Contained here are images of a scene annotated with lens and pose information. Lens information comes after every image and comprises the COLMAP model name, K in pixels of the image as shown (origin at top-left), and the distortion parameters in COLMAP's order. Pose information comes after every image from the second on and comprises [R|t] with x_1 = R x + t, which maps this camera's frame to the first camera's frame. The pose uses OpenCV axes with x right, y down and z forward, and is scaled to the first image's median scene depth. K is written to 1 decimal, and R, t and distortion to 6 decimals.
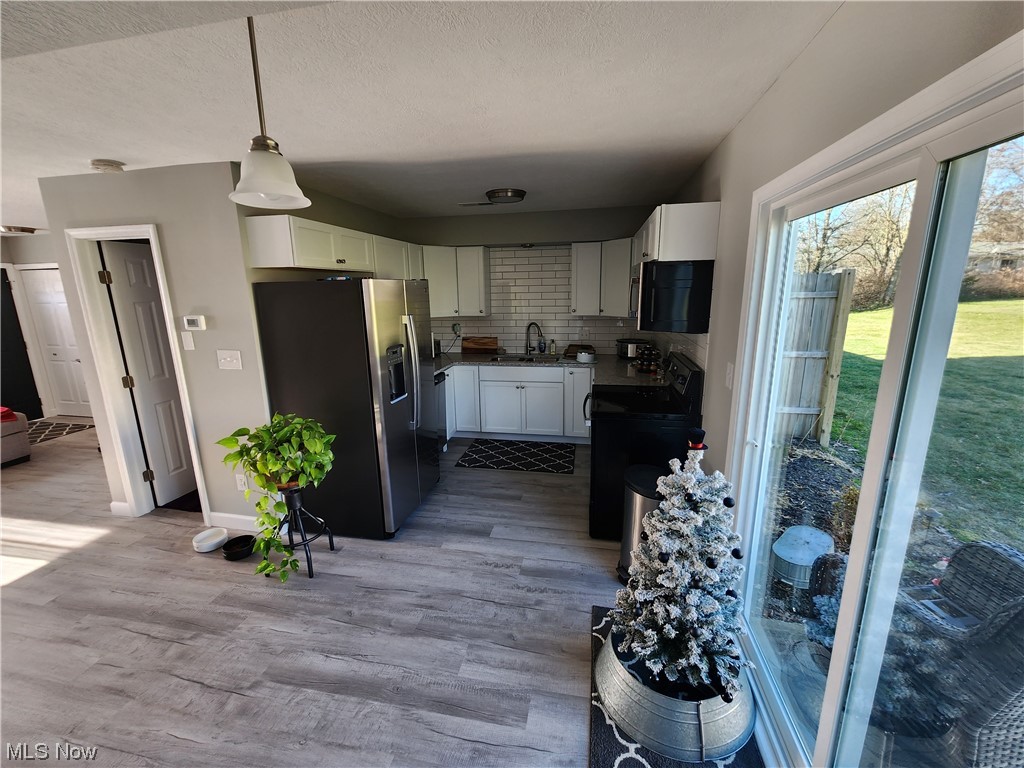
lens RADIAL K [[423.5, 0, 512.1], [0, 423.5, 382.8], [0, 0, 1]] dist [0.001827, -0.000333]
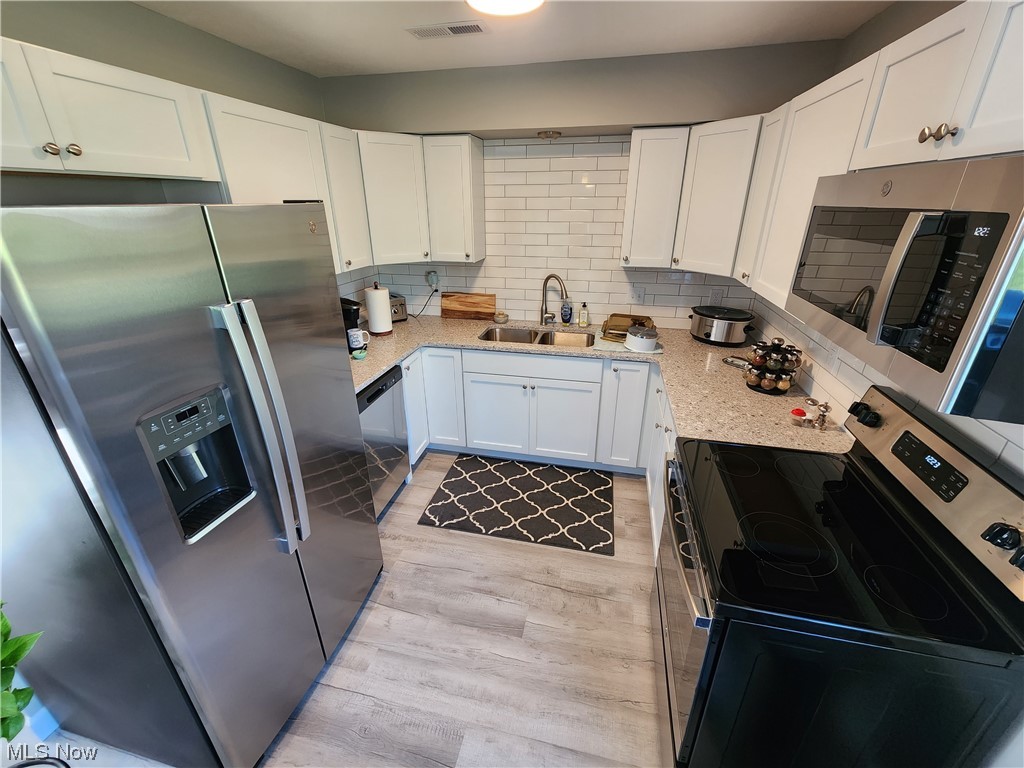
lens RADIAL K [[423.5, 0, 509.1], [0, 423.5, 380.8], [0, 0, 1]] dist [0.001827, -0.000333]
pose [[0.999169, 0.031623, -0.025726, 0.005285], [-0.026496, 0.983365, 0.179699, -0.100948], [0.030980, -0.178868, 0.983385, 0.374844]]
